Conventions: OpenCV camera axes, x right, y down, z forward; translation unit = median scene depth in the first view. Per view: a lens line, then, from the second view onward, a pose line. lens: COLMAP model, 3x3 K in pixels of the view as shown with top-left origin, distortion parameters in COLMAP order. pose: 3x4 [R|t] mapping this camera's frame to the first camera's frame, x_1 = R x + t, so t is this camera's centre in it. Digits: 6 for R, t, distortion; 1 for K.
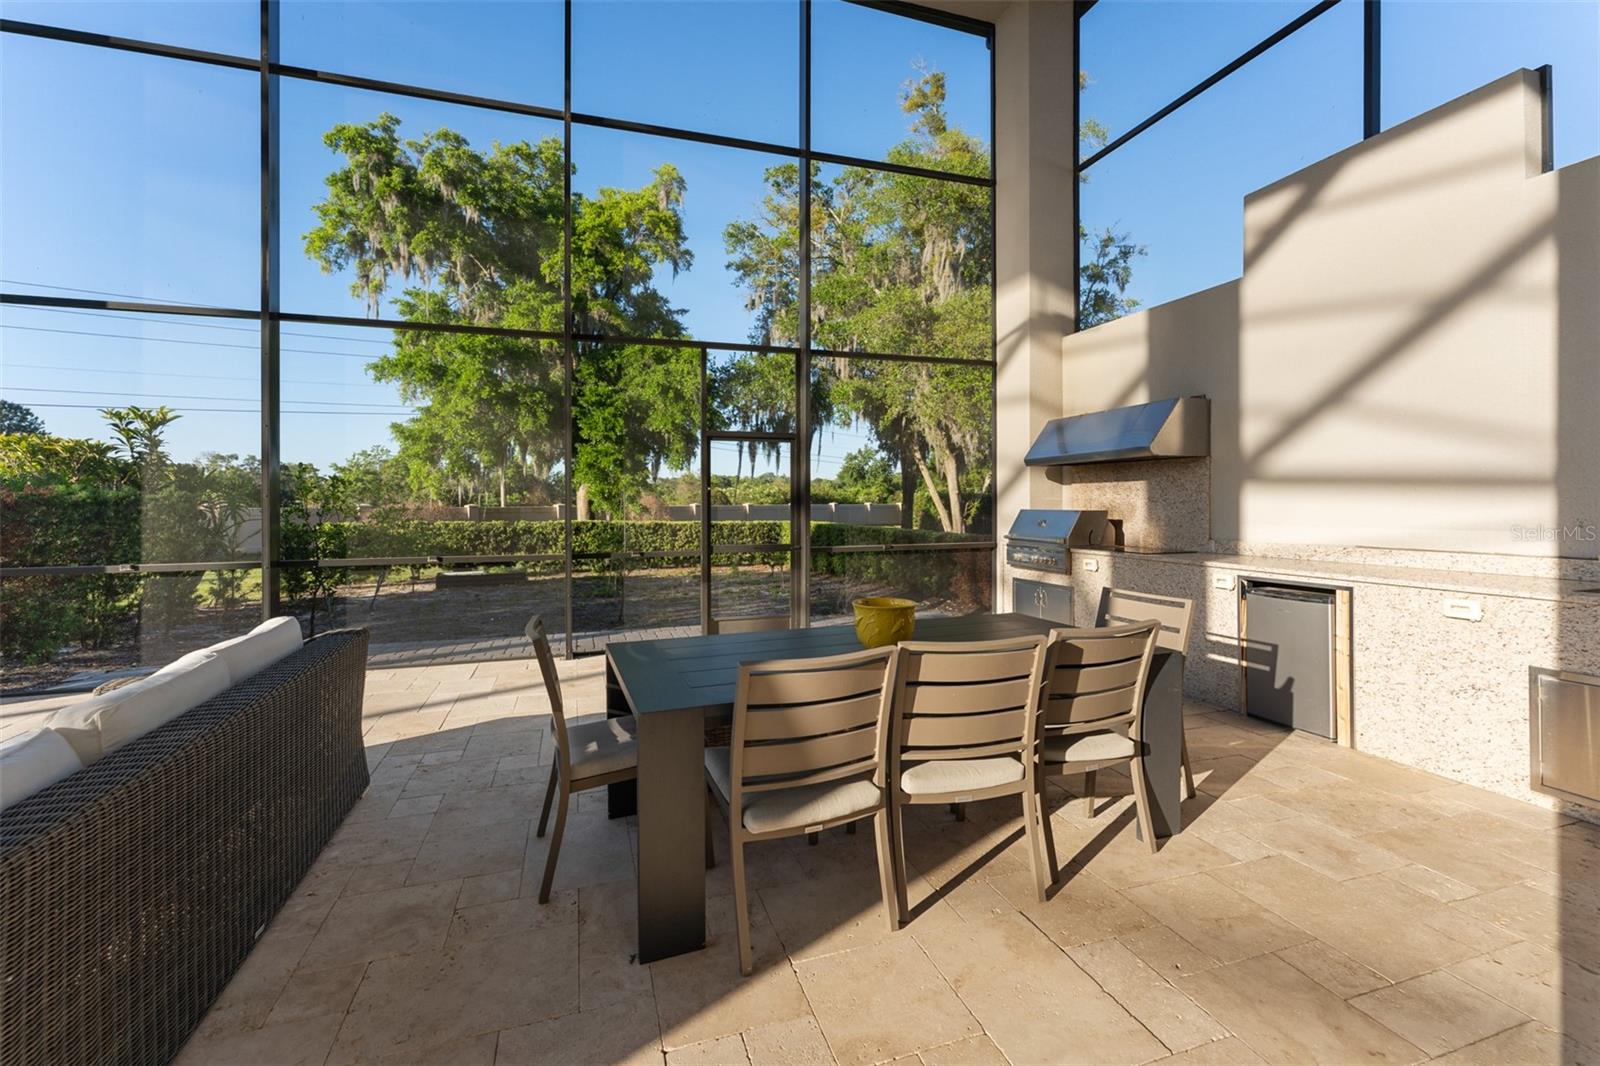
lens RADIAL K [[651.4, 0, 785.7], [0, 651.4, 496.3], [0, 0, 1]] dist [-0.000563, 0.000257]
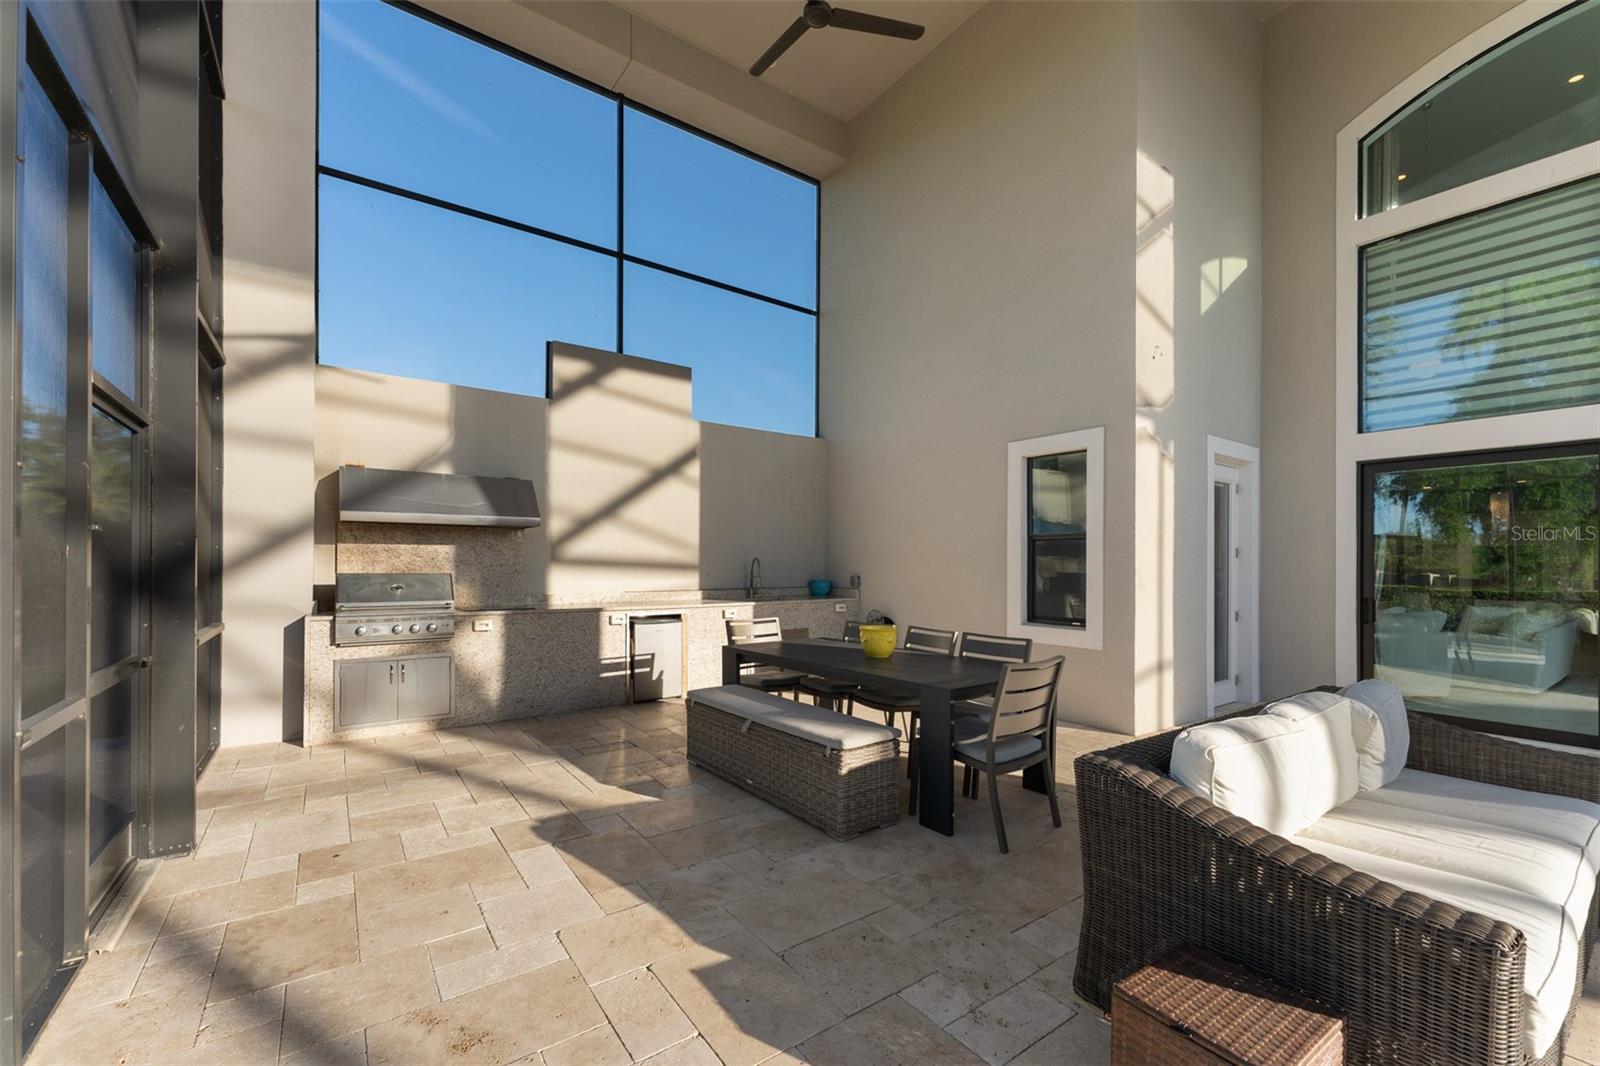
lens RADIAL K [[651.4, 0, 815.5], [0, 651.4, 578.4], [0, 0, 1]] dist [-0.000563, 0.000257]
pose [[-0.320860, 0.001385, 0.947126, -0.853975], [-0.004898, 0.999983, -0.003122, 0.015905], [-0.947114, -0.005641, -0.320848, 1.051901]]
